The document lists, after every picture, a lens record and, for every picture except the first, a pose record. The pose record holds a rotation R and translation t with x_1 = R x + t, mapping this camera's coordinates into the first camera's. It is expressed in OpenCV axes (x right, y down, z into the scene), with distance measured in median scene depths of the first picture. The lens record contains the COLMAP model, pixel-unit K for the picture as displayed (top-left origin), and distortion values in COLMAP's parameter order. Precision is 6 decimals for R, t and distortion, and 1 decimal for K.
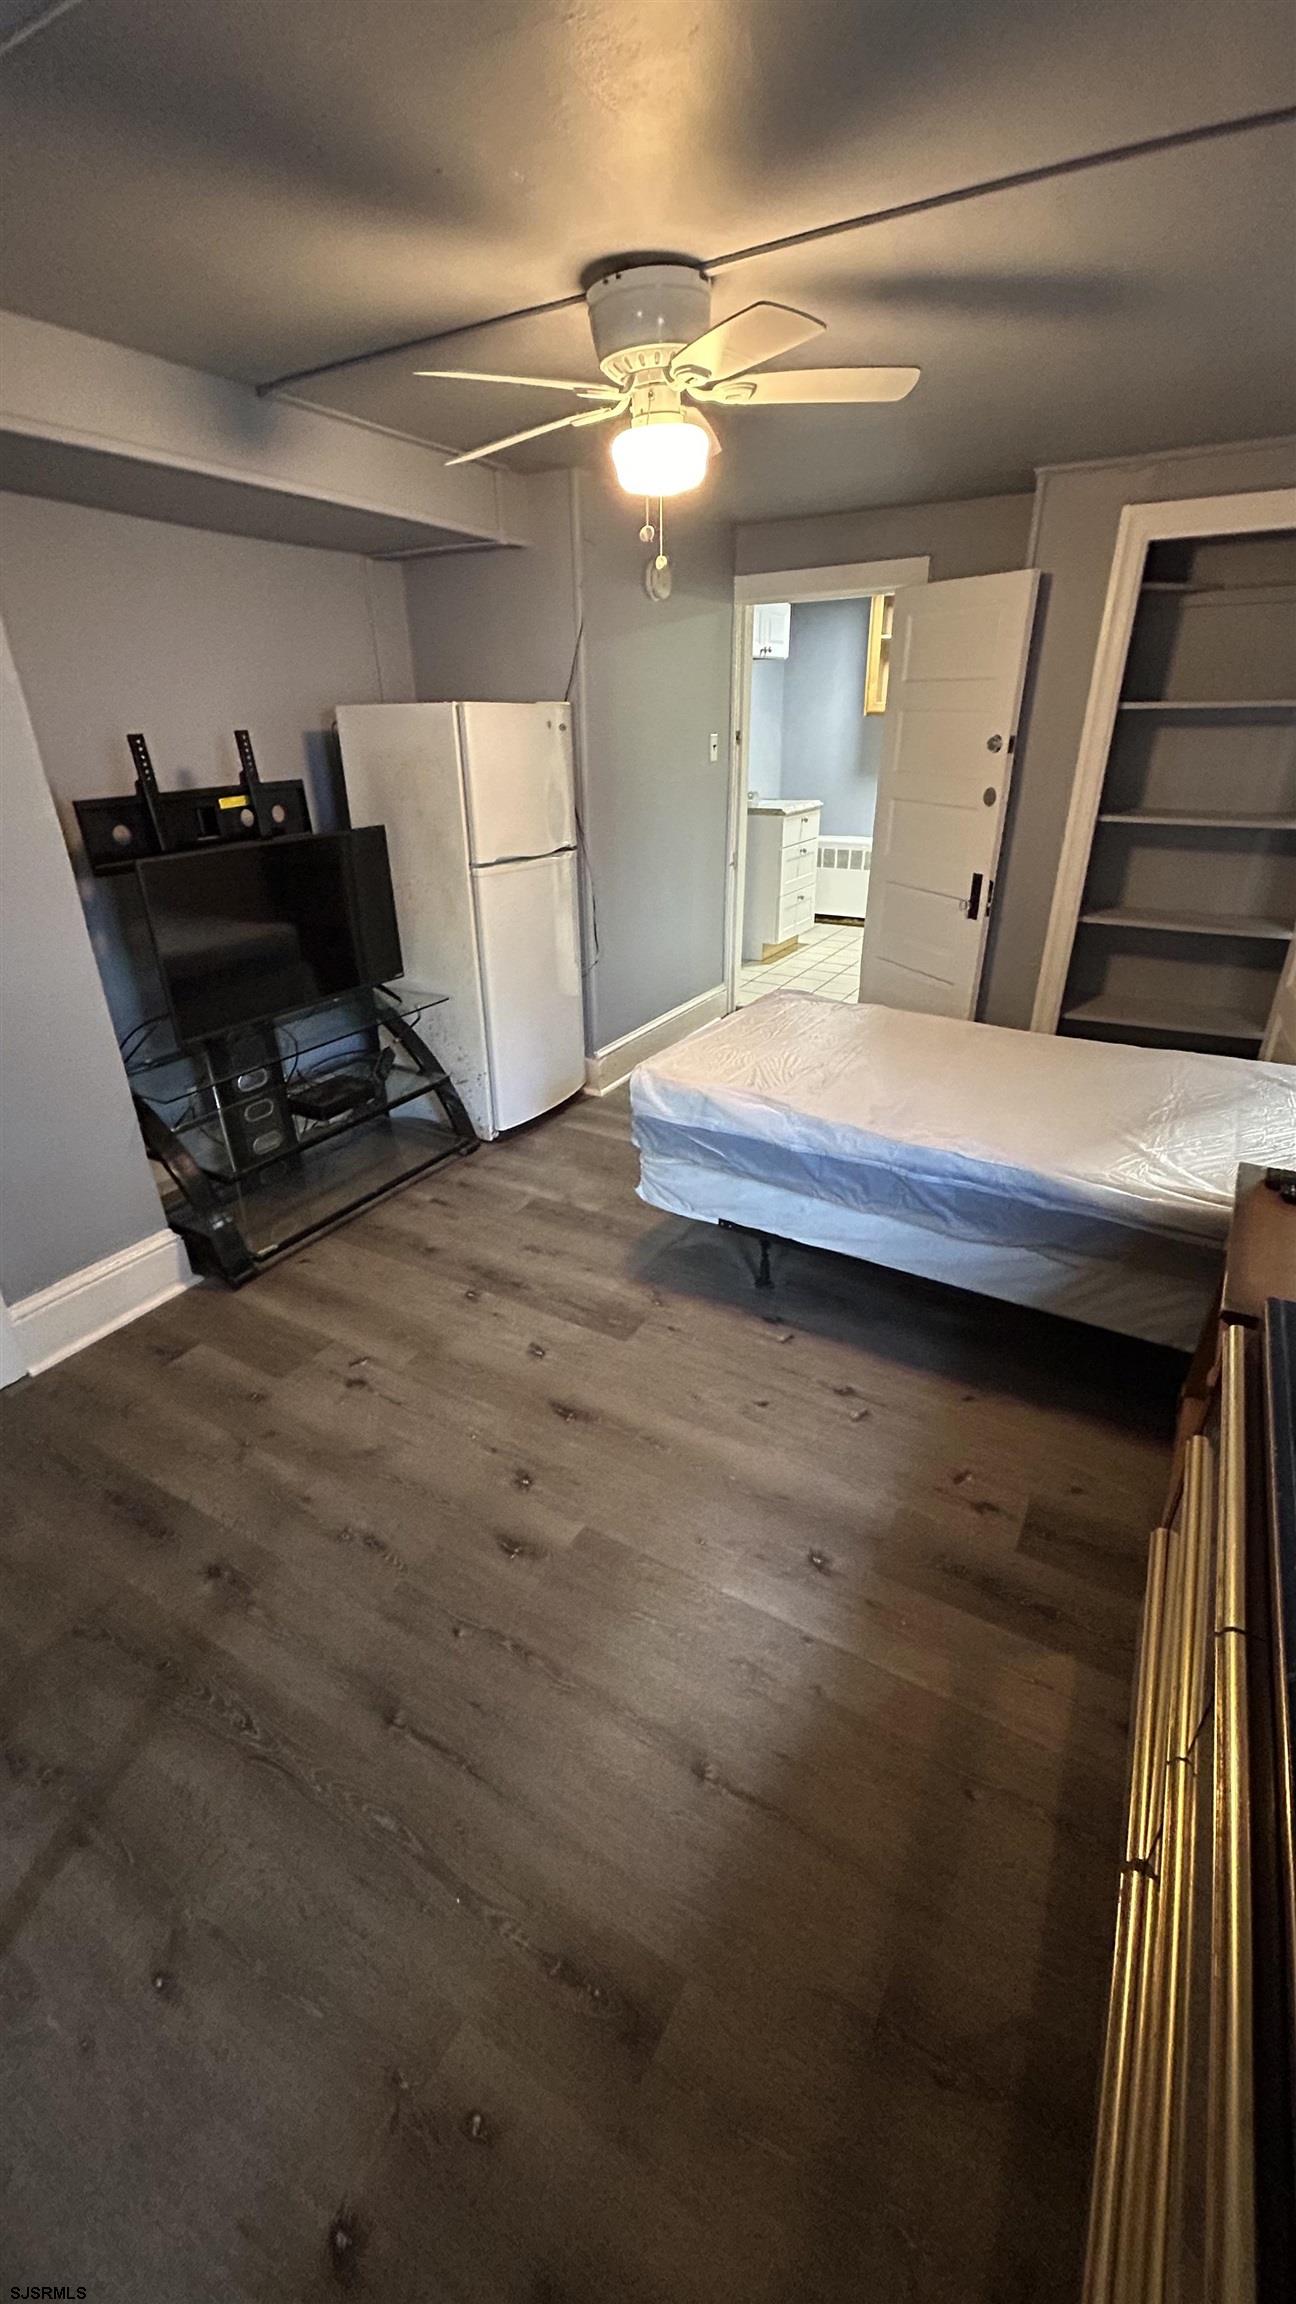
lens RADIAL K [[909.5, 0, 648.0], [0, 909.5, 1152.0], [0, 0, 1]] dist [-0.001924, 0.000207]
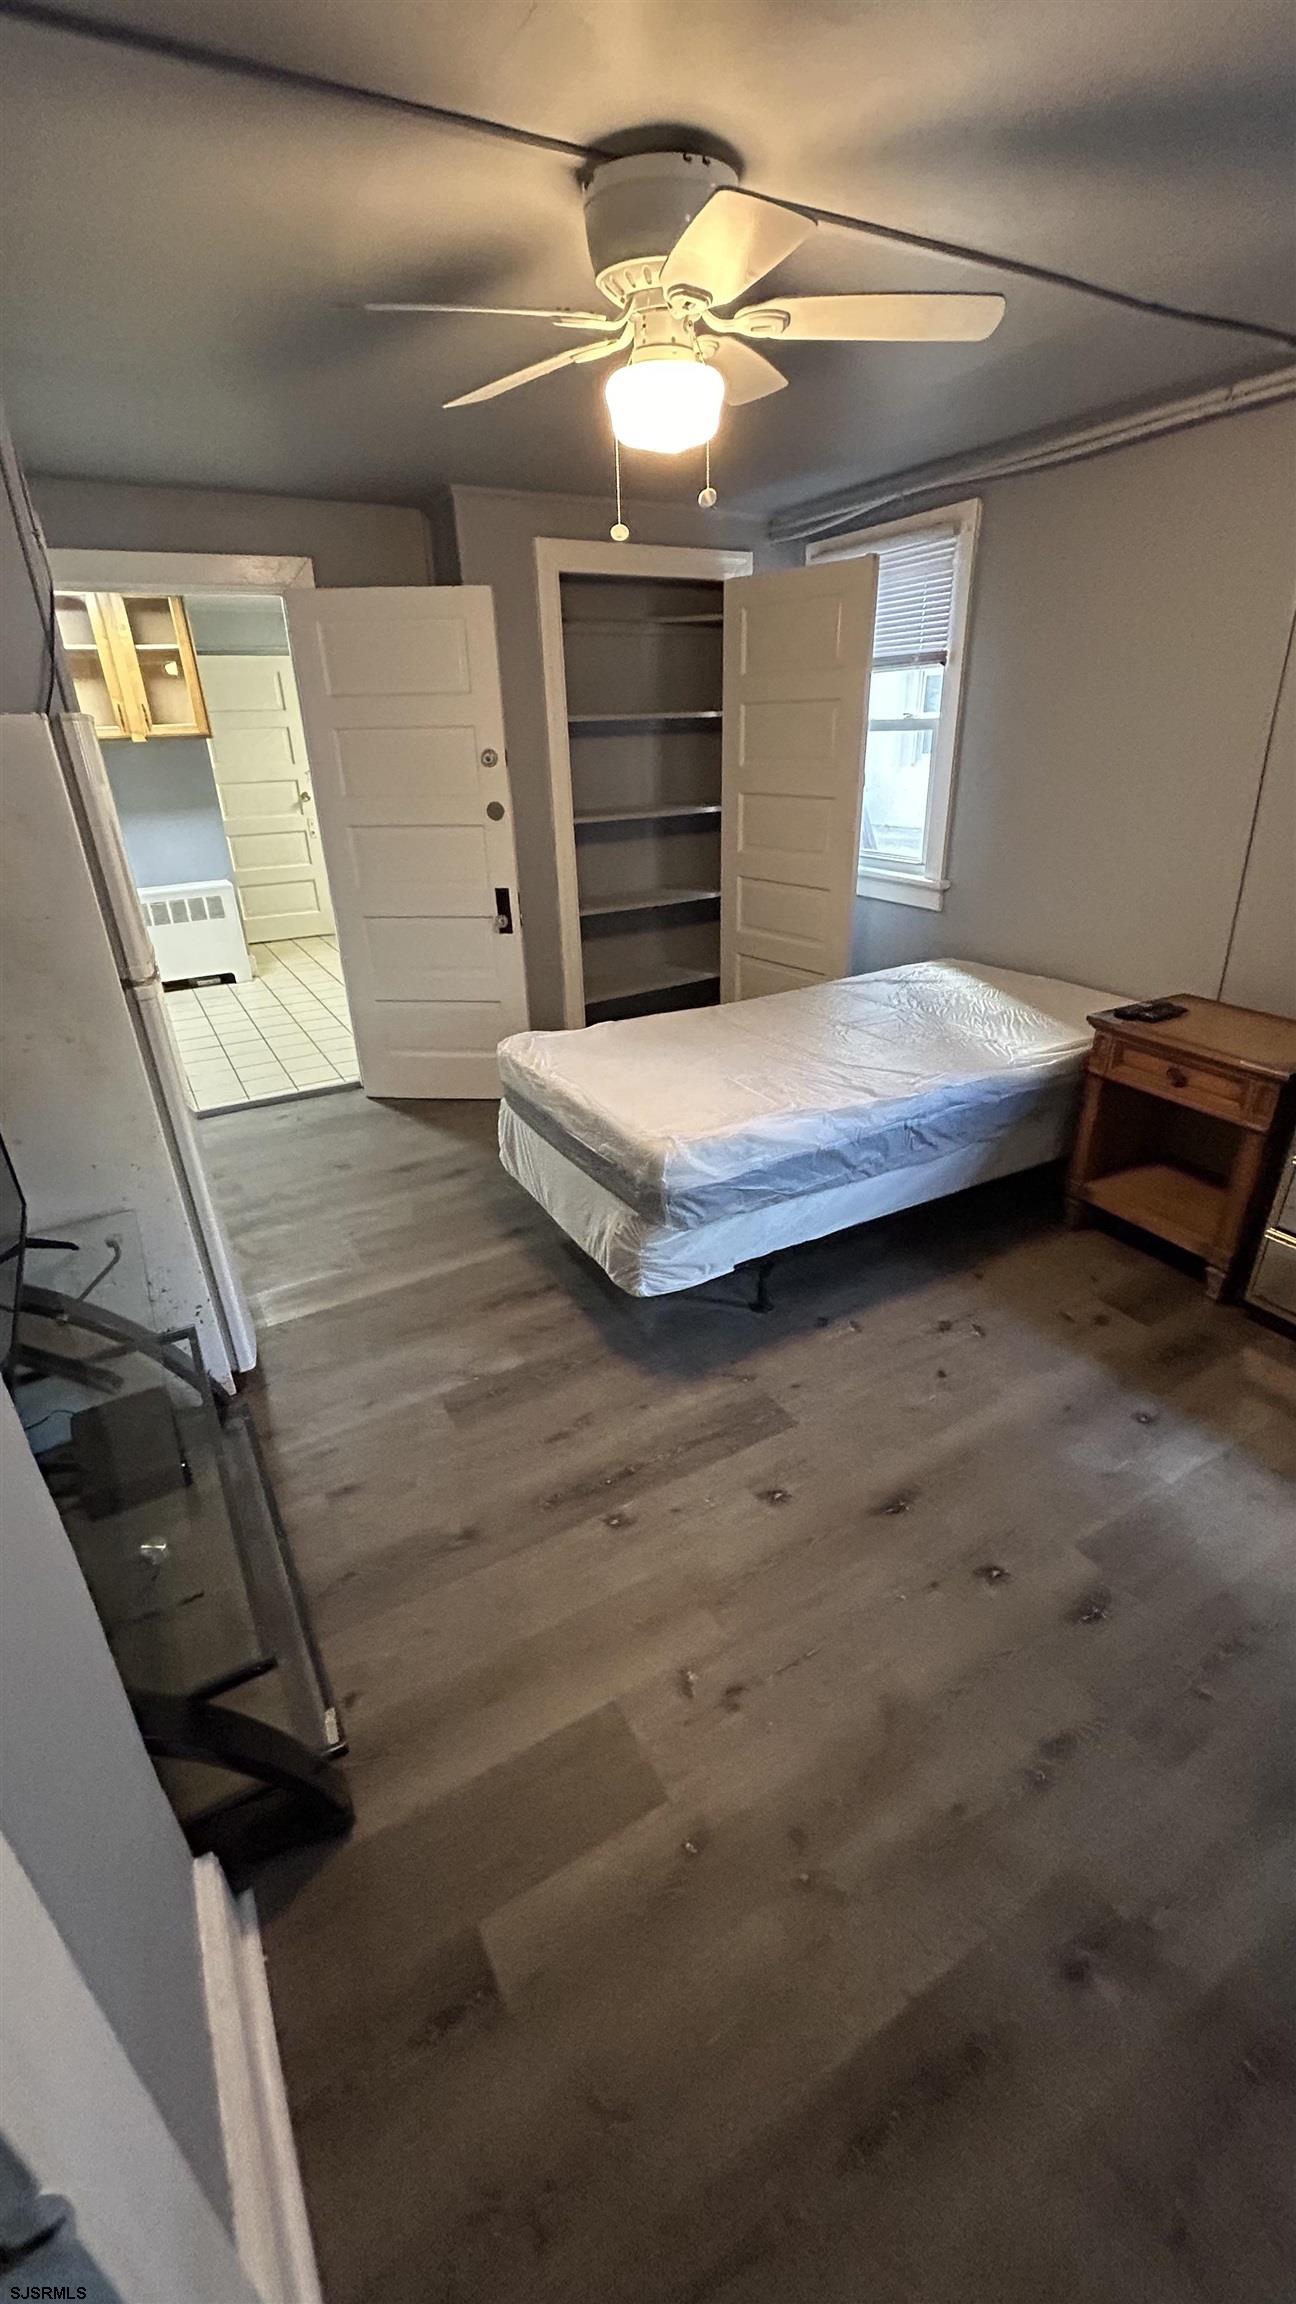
lens RADIAL K [[923.5, 0, 648.0], [0, 923.5, 1152.0], [0, 0, 1]] dist [0.002059, -0.000056]
pose [[0.498942, -0.369891, 0.783733, -0.731809], [0.395625, 0.901824, 0.173762, -0.252733], [-0.771063, 0.223368, 0.596296, 0.542417]]
